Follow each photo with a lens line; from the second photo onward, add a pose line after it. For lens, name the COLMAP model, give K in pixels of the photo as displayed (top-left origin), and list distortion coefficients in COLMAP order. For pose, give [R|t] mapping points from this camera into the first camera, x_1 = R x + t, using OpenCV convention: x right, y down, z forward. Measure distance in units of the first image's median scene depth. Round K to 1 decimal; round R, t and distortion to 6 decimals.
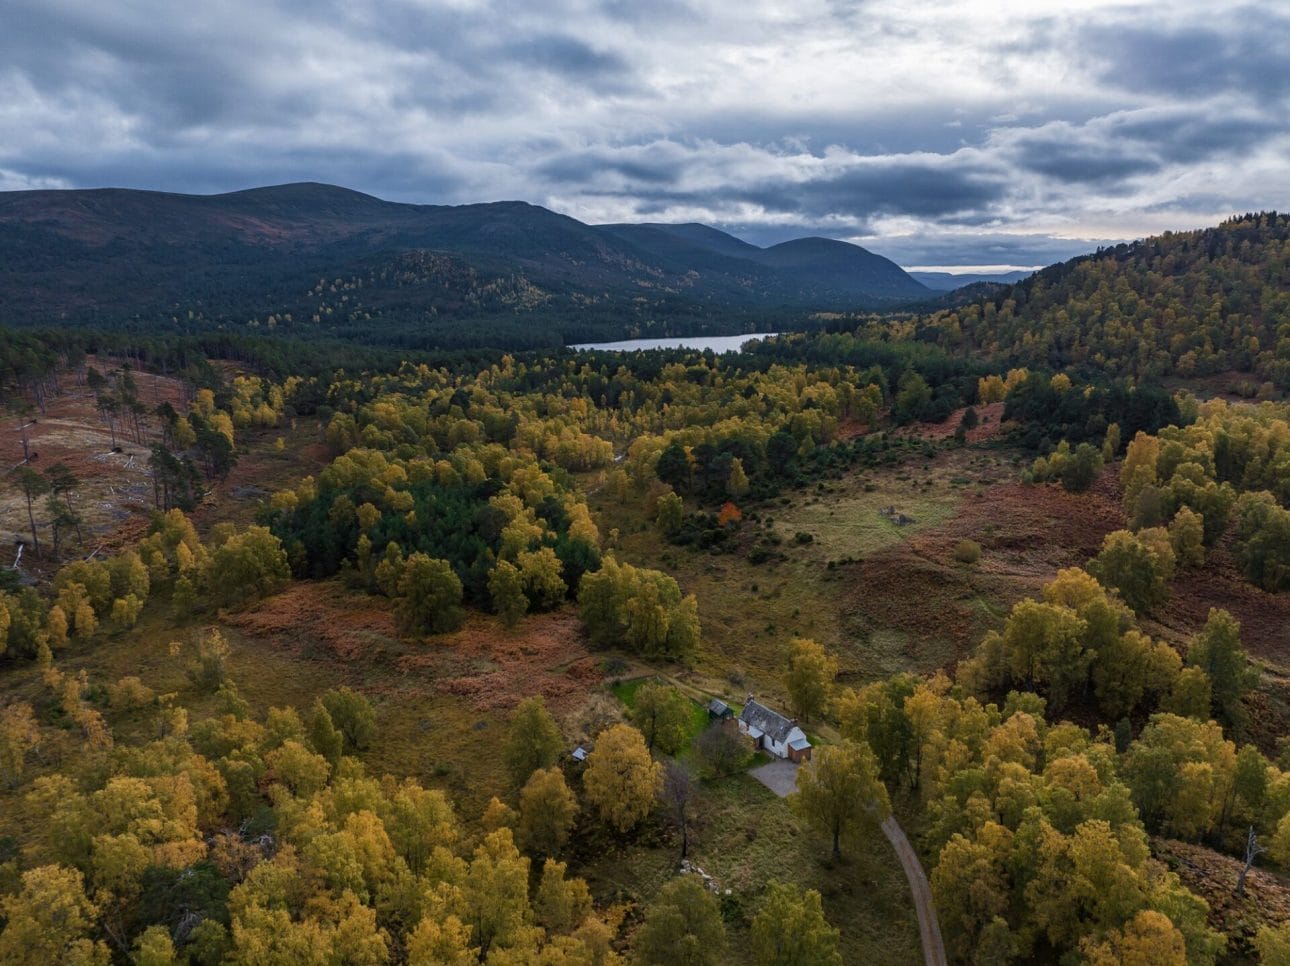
lens RADIAL K [[972.4, 0, 641.2], [0, 972.4, 487.6], [0, 0, 1]] dist [-0.027435, -0.018514]
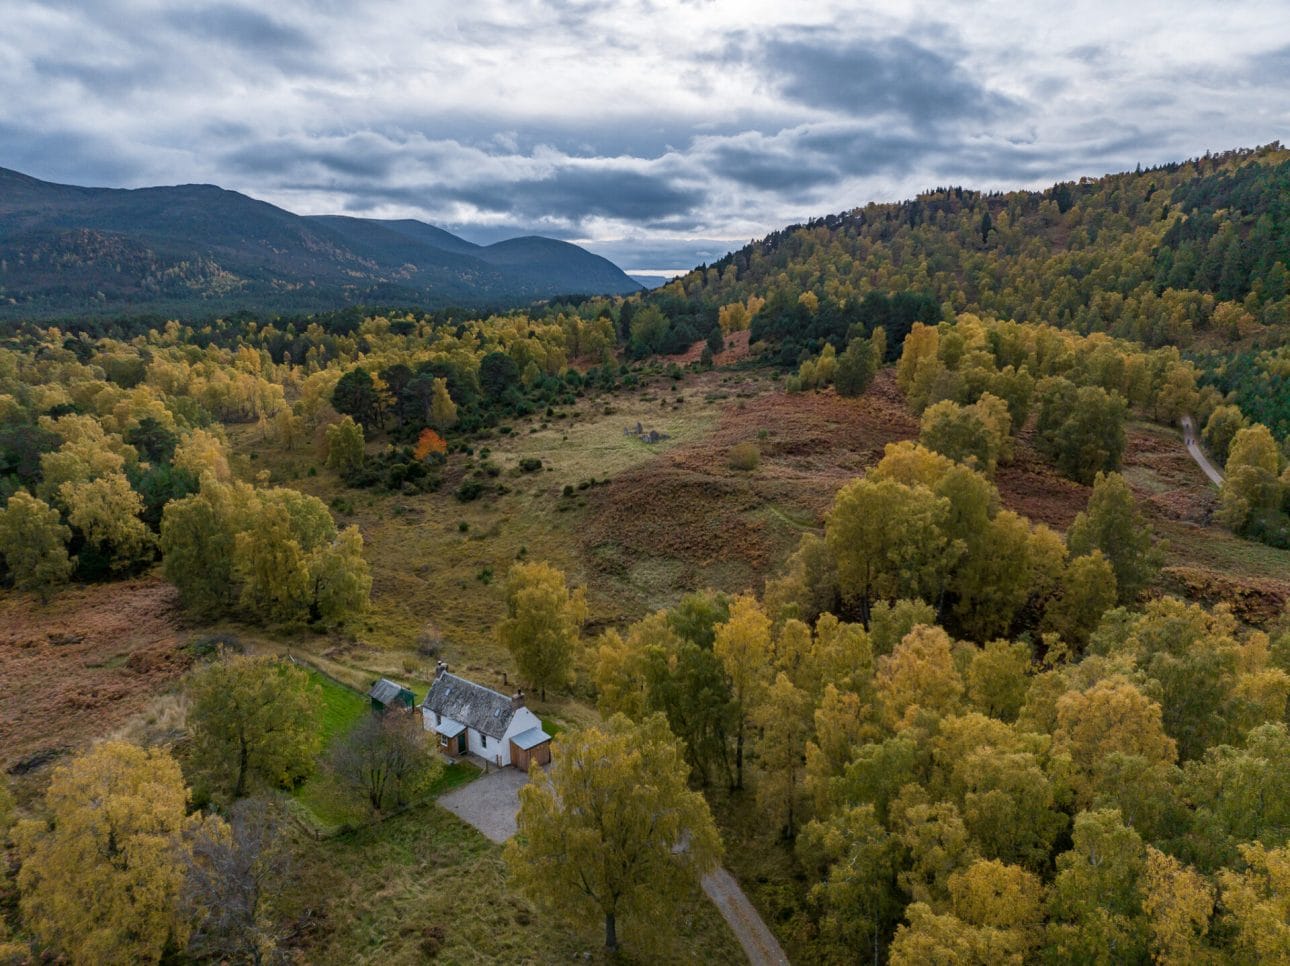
lens RADIAL K [[972.4, 0, 642.9], [0, 972.4, 483.8], [0, 0, 1]] dist [-0.027435, -0.018514]
pose [[0.961187, -0.063531, 0.268482, 0.046362], [0.065230, 0.997867, 0.002597, 0.066224], [-0.268075, 0.015017, 0.963281, 0.241034]]
